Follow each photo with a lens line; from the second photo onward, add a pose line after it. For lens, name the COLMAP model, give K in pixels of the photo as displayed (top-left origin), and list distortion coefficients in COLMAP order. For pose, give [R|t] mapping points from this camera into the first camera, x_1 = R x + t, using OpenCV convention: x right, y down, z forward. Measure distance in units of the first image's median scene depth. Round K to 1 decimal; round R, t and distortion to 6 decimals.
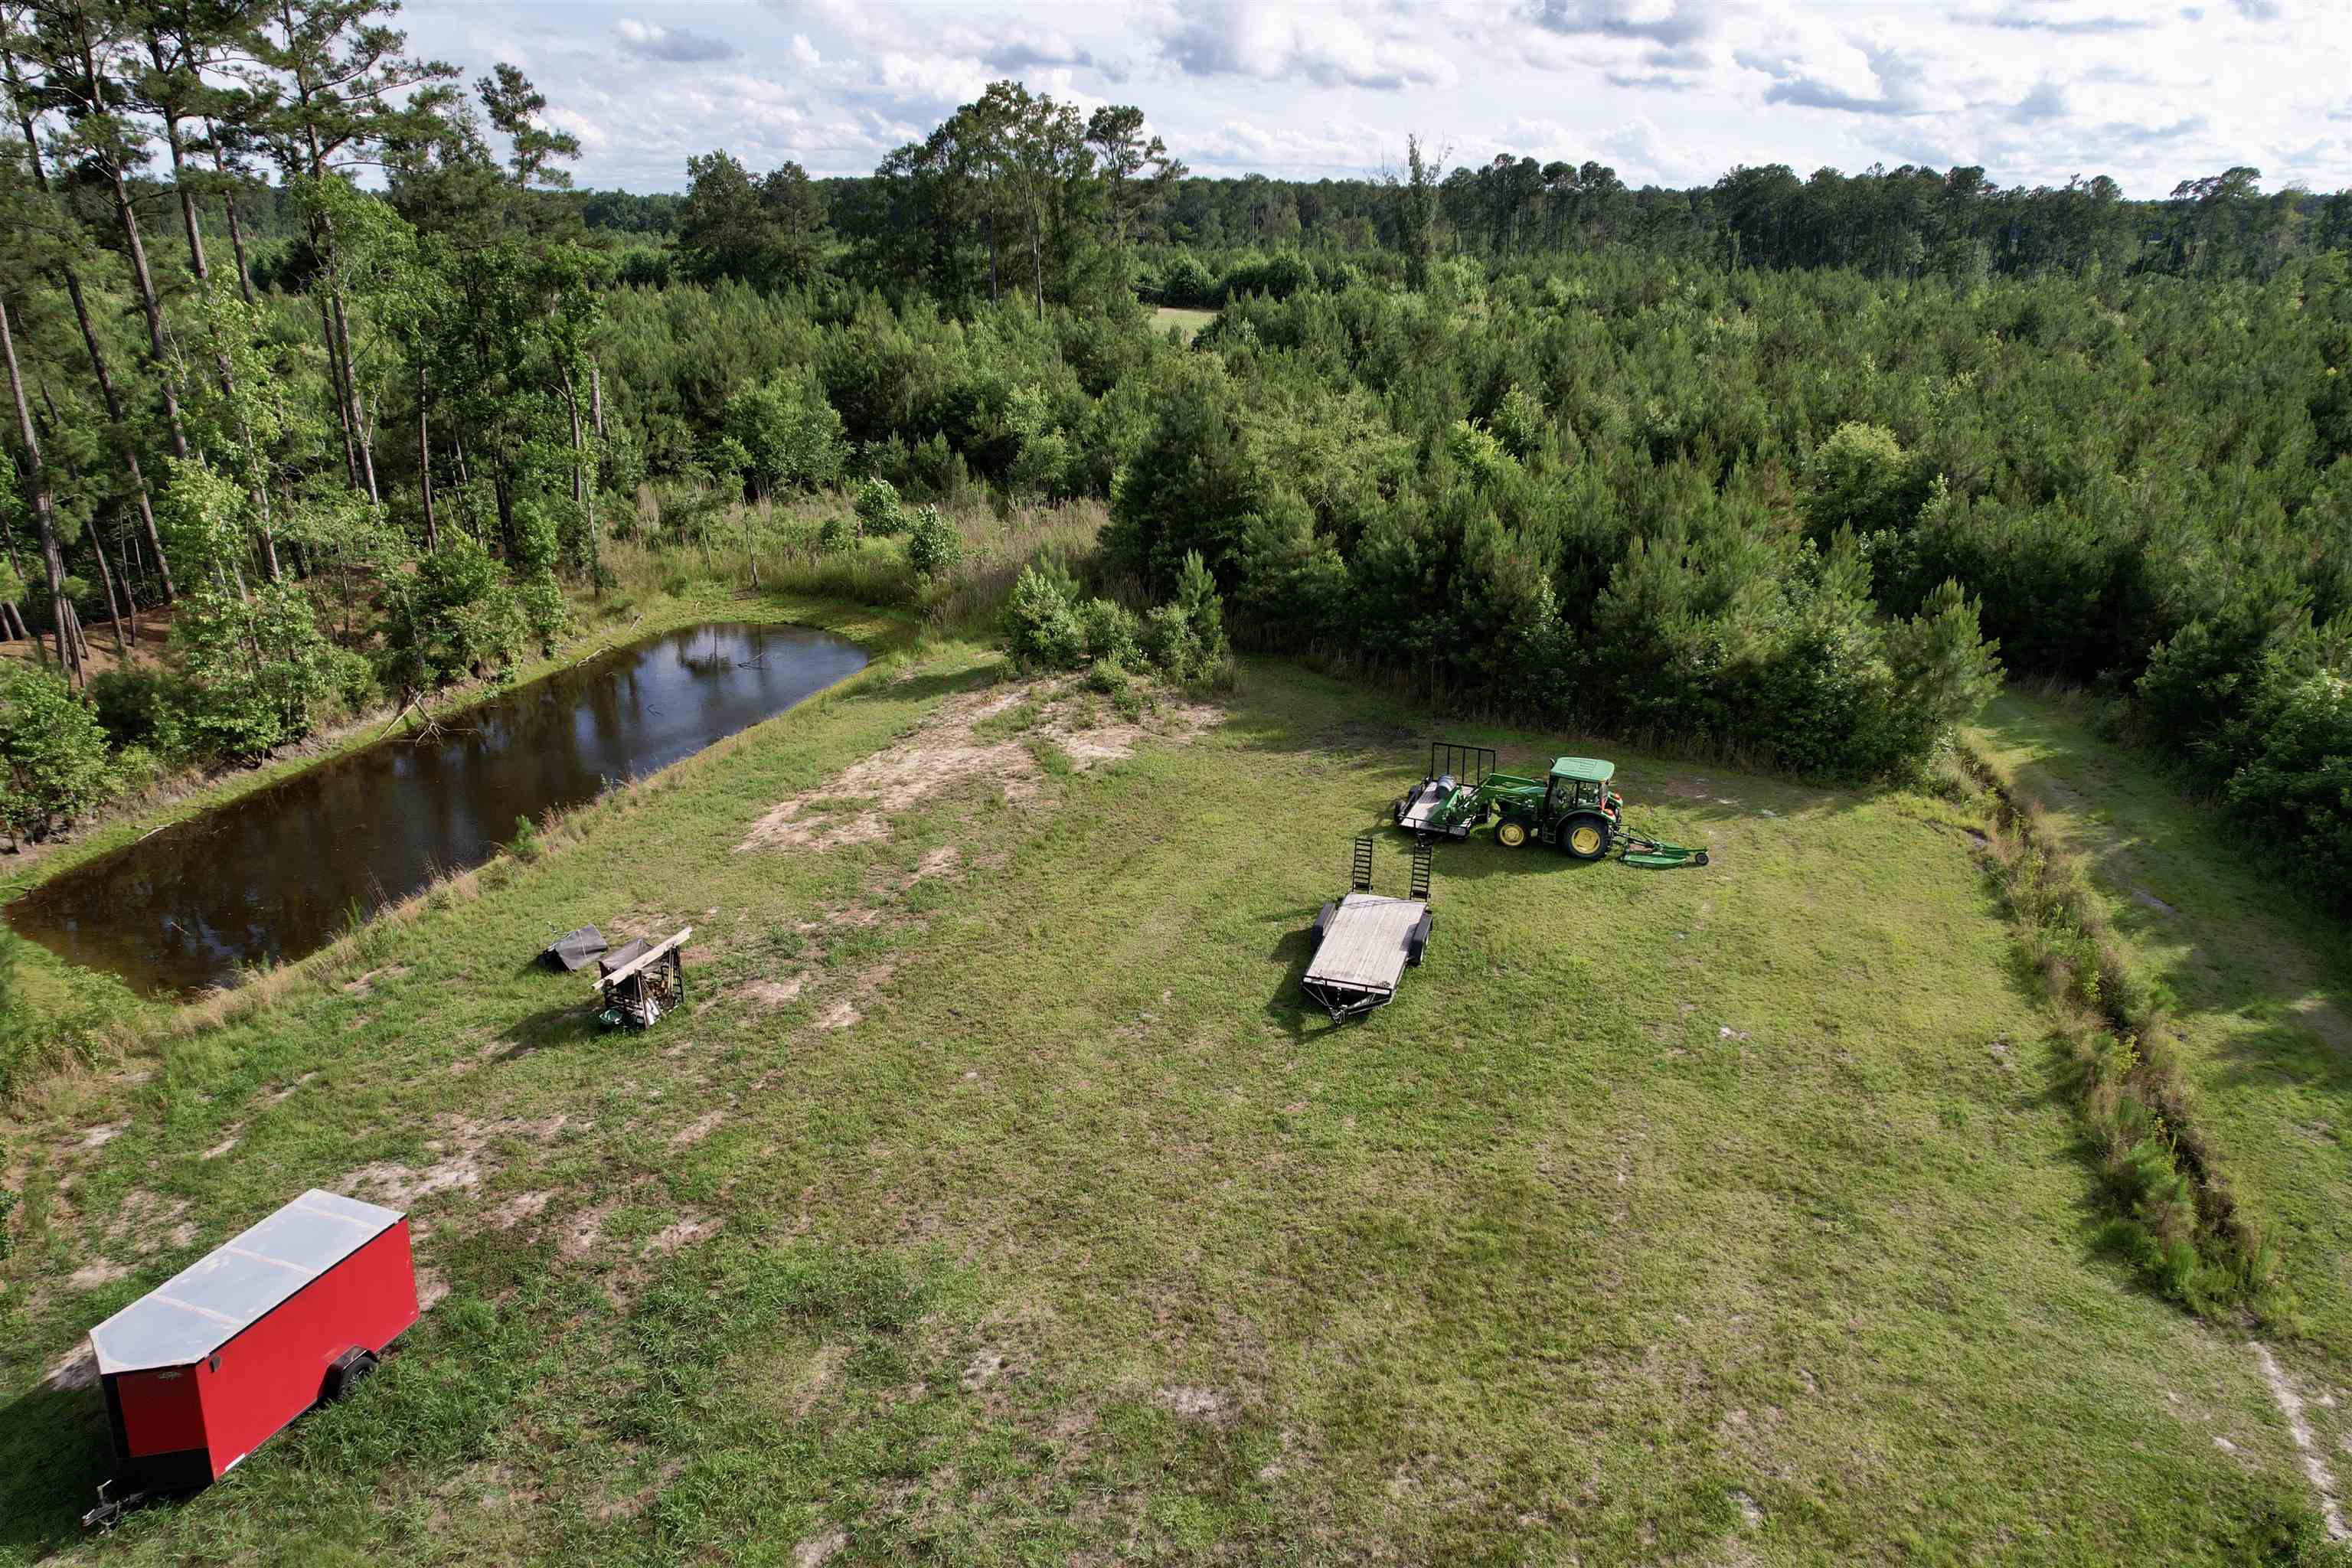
lens RADIAL K [[1511.2, 0, 1171.2], [0, 1511.2, 782.6], [0, 0, 1]] dist [-0.075016, 0.065047]
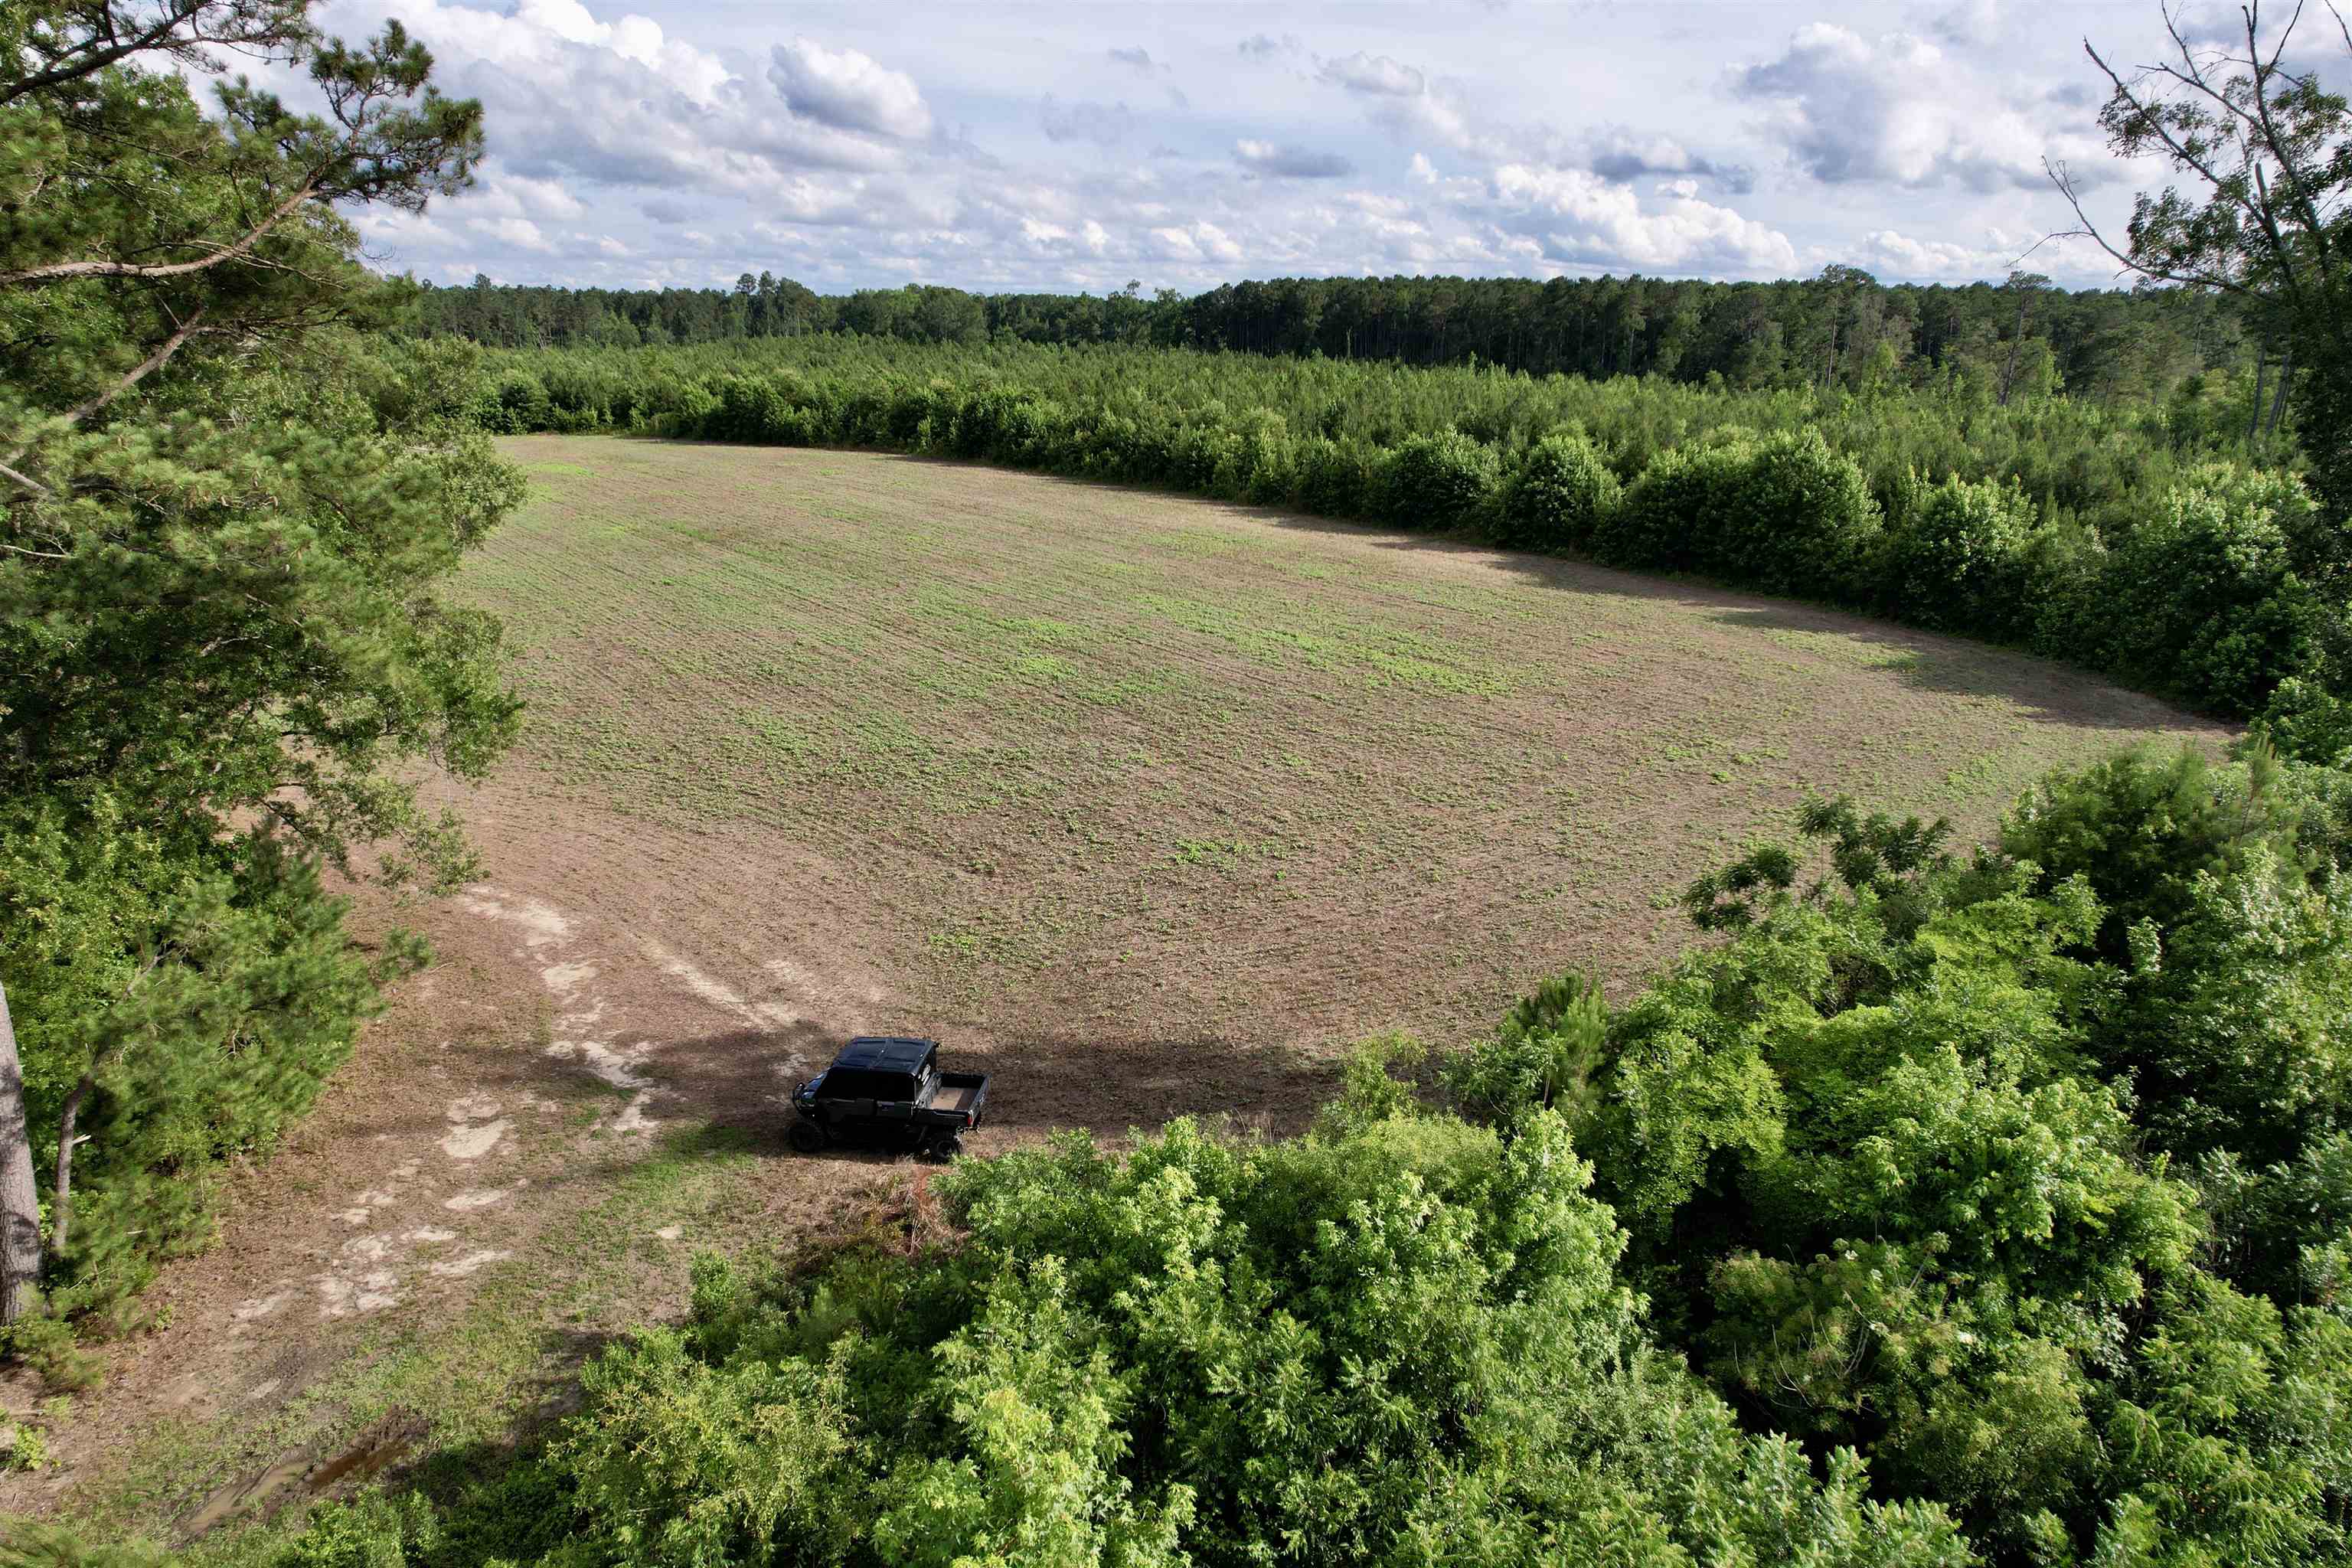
lens RADIAL K [[1511.2, 0, 1166.8], [0, 1511.2, 781.3], [0, 0, 1]] dist [-0.075016, 0.065047]
pose [[0.929010, 0.105986, -0.354553, 0.068983], [-0.129441, 0.990653, -0.043031, -0.223565], [0.346679, 0.085870, 0.934045, 0.584359]]
